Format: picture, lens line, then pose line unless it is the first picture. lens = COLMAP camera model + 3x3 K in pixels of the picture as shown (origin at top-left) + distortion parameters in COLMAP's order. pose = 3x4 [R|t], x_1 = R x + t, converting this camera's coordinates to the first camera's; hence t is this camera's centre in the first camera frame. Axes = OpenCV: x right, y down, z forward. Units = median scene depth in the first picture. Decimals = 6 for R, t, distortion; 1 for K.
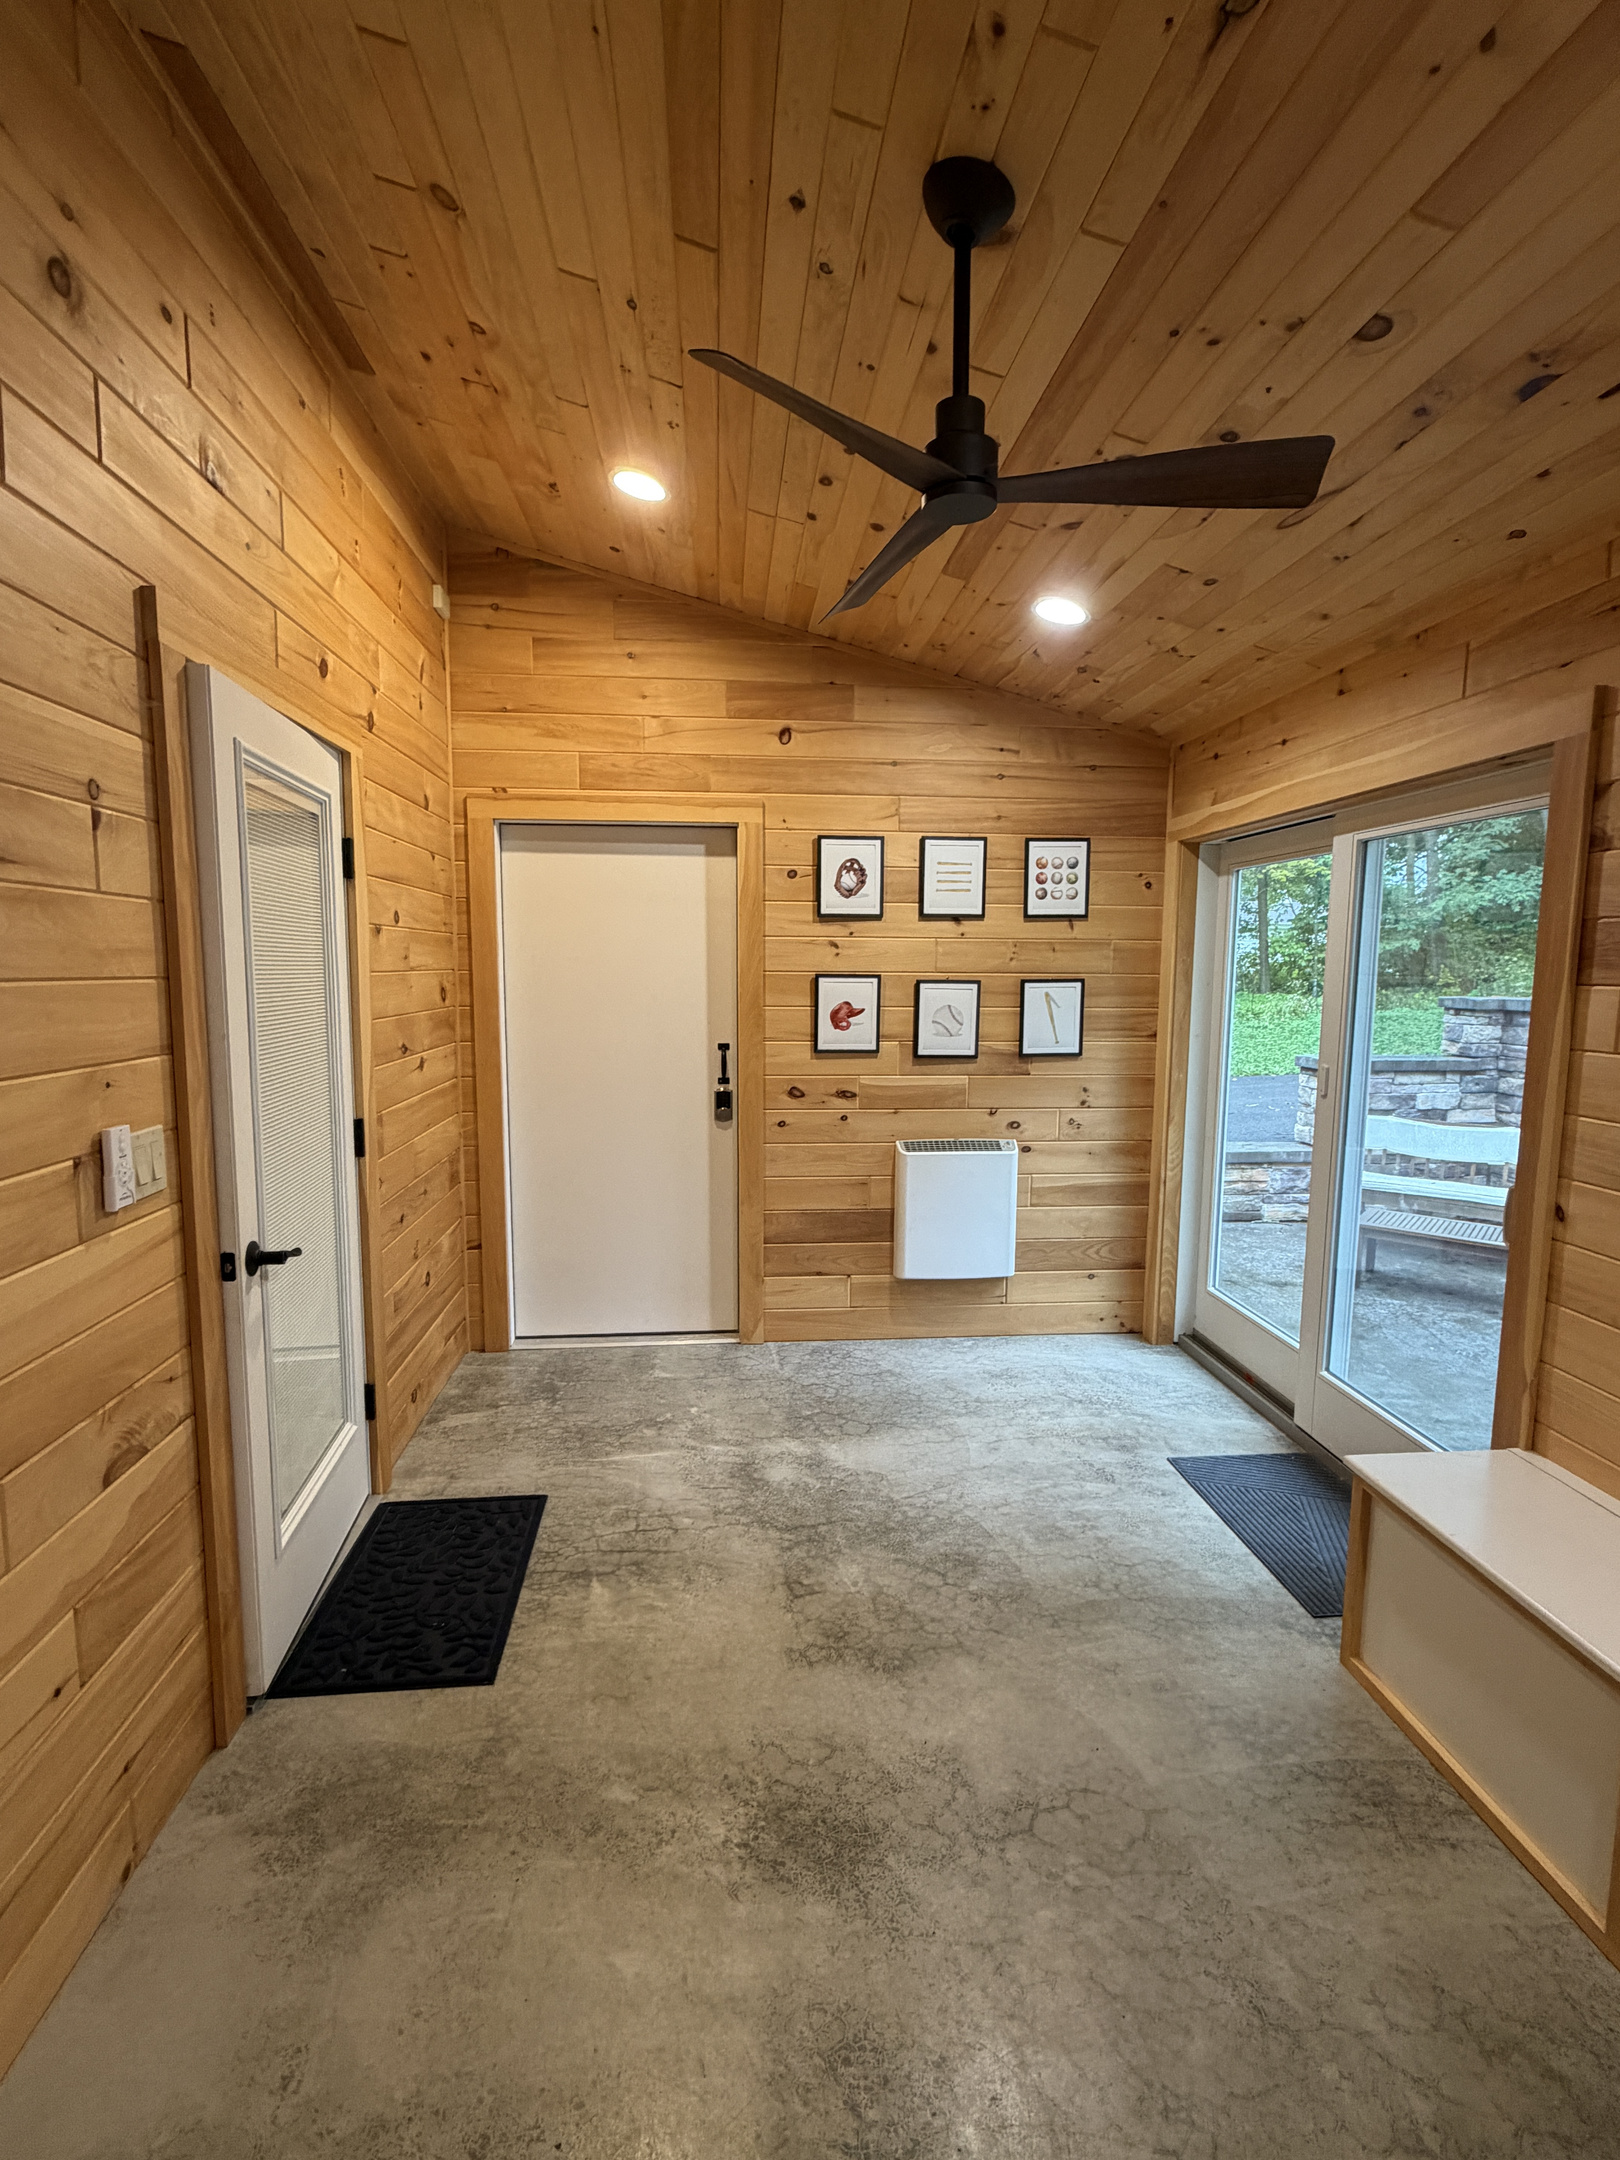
lens RADIAL K [[1016.5, 0, 810.0], [0, 1016.5, 1080.0], [0, 0, 1]] dist [0.000171, -0.000089]
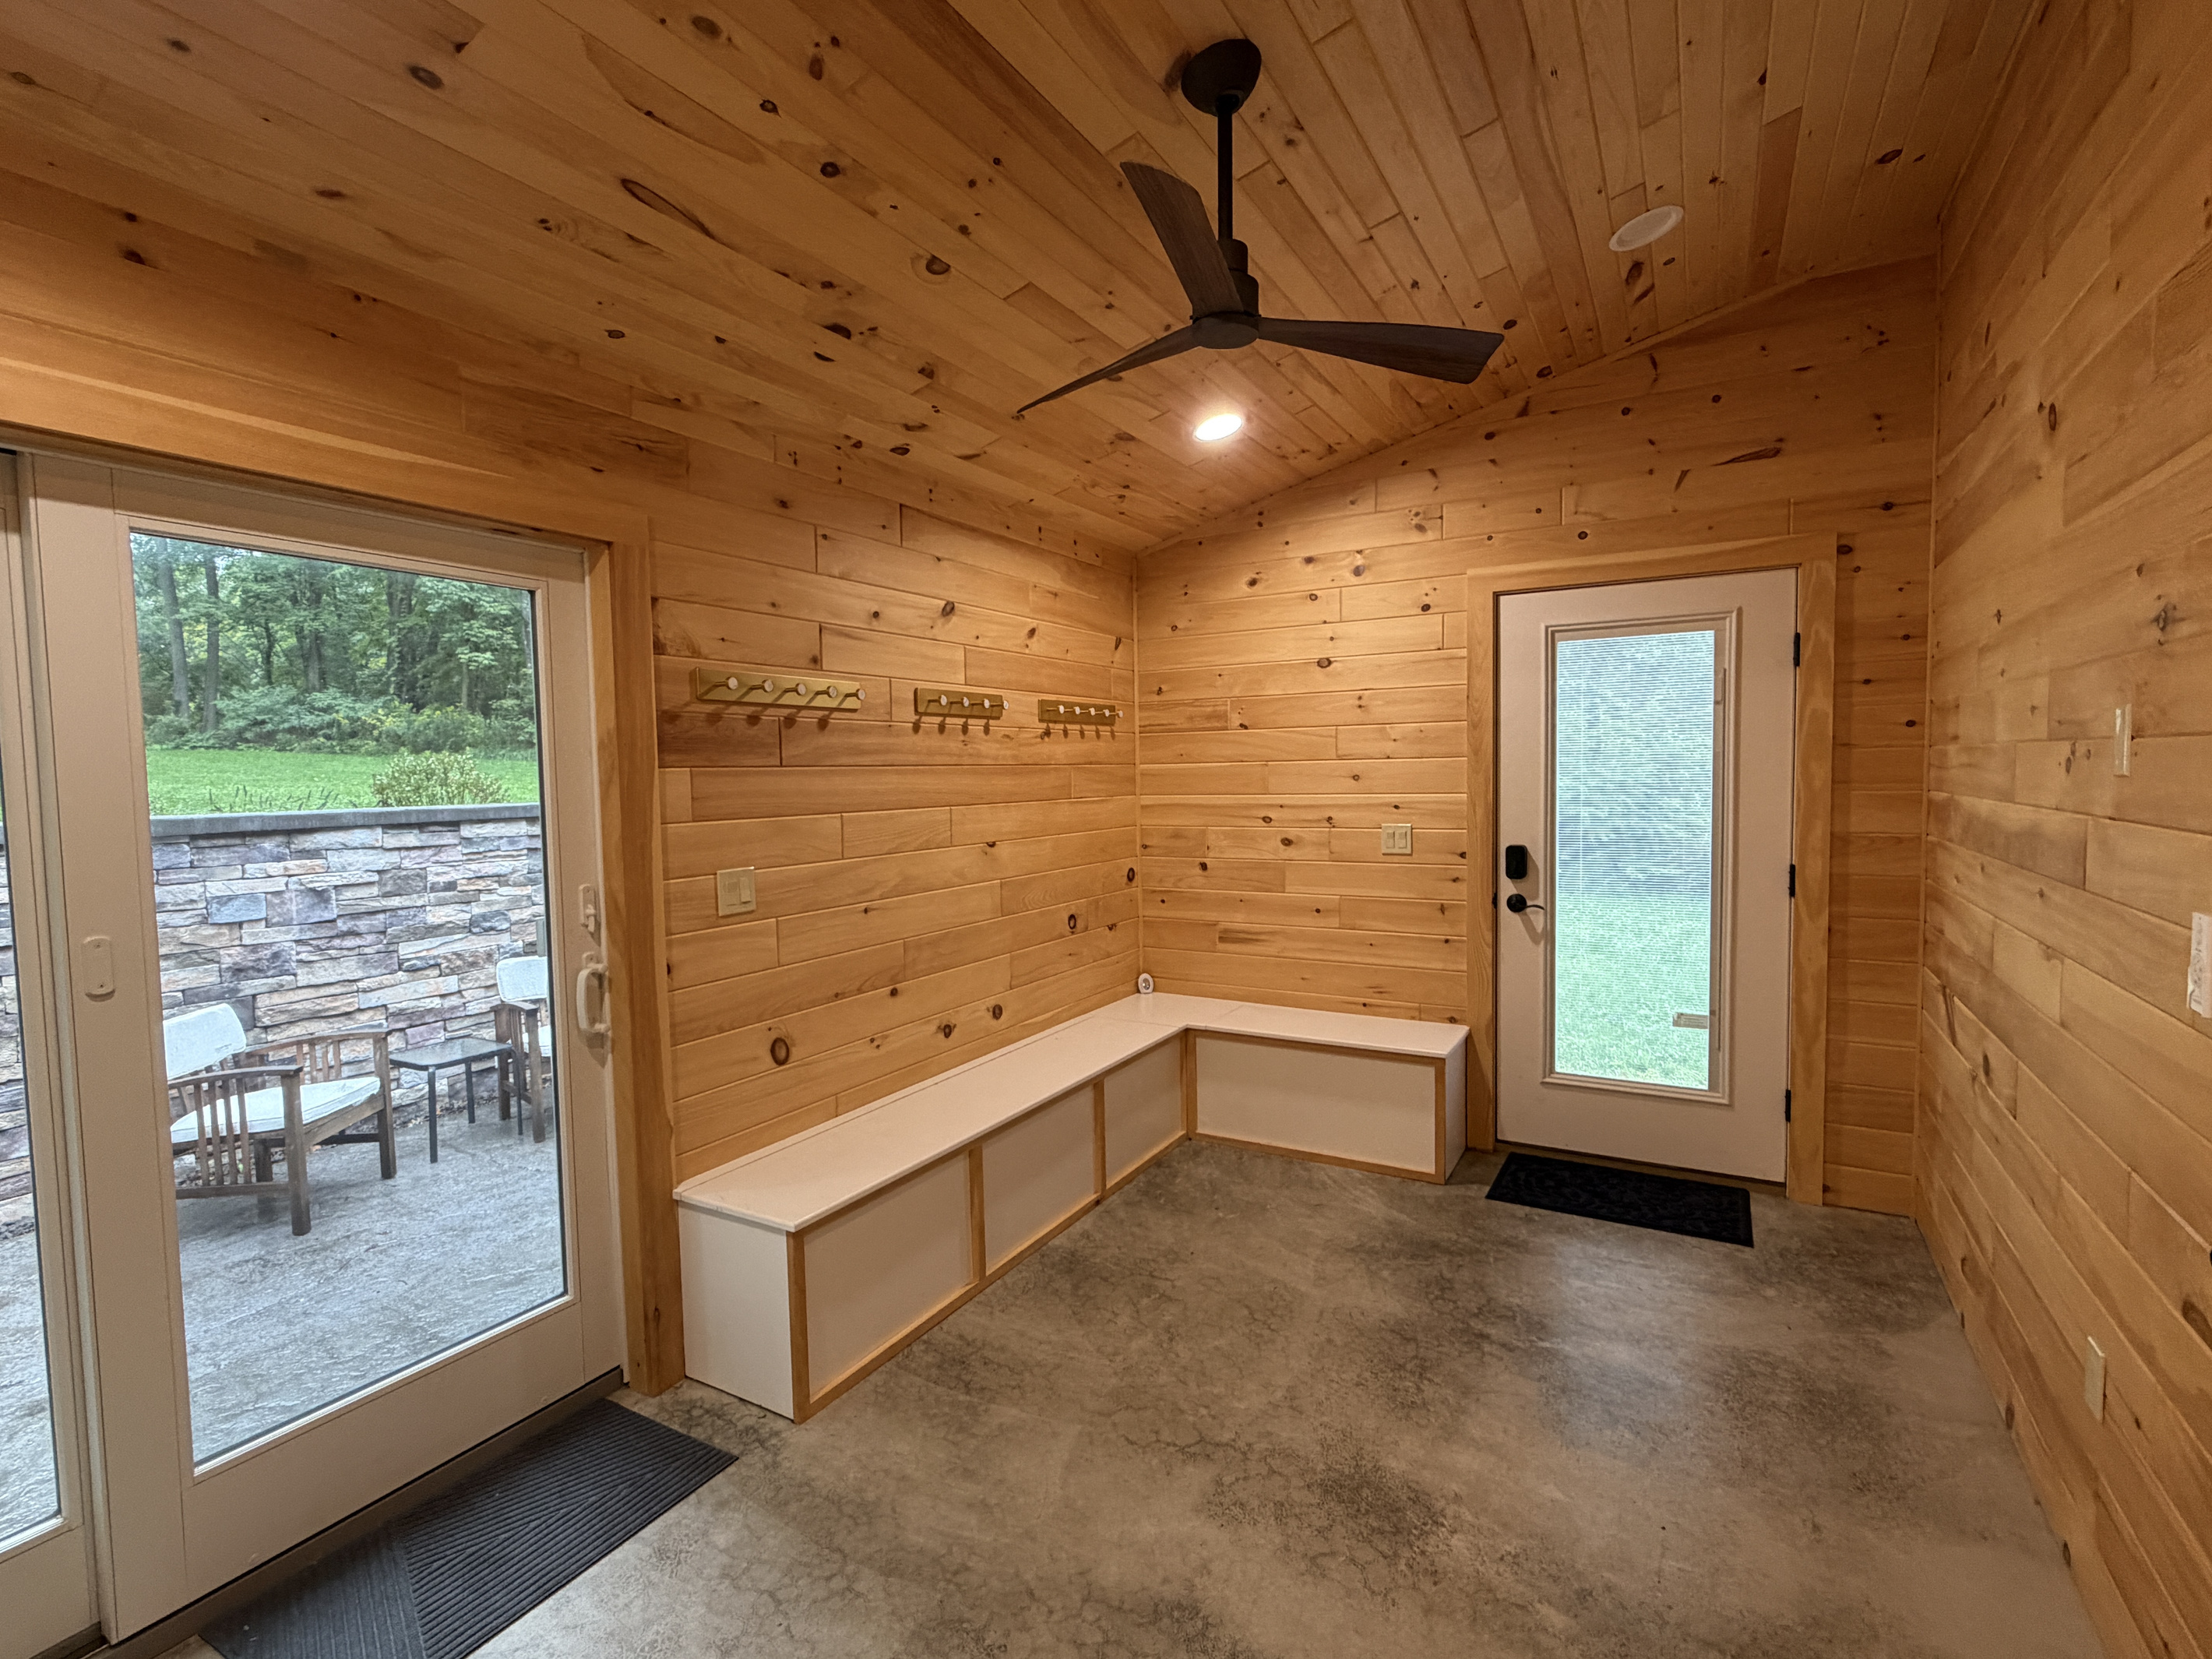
lens RADIAL K [[1041.0, 0, 1106.0], [0, 1041.0, 829.5], [0, 0, 1]] dist [0.000171, -0.000089]
pose [[-0.814871, -0.027968, 0.578967, -0.389794], [0.075876, 0.985094, 0.154379, -0.191994], [-0.574655, 0.169728, -0.800602, 1.903536]]
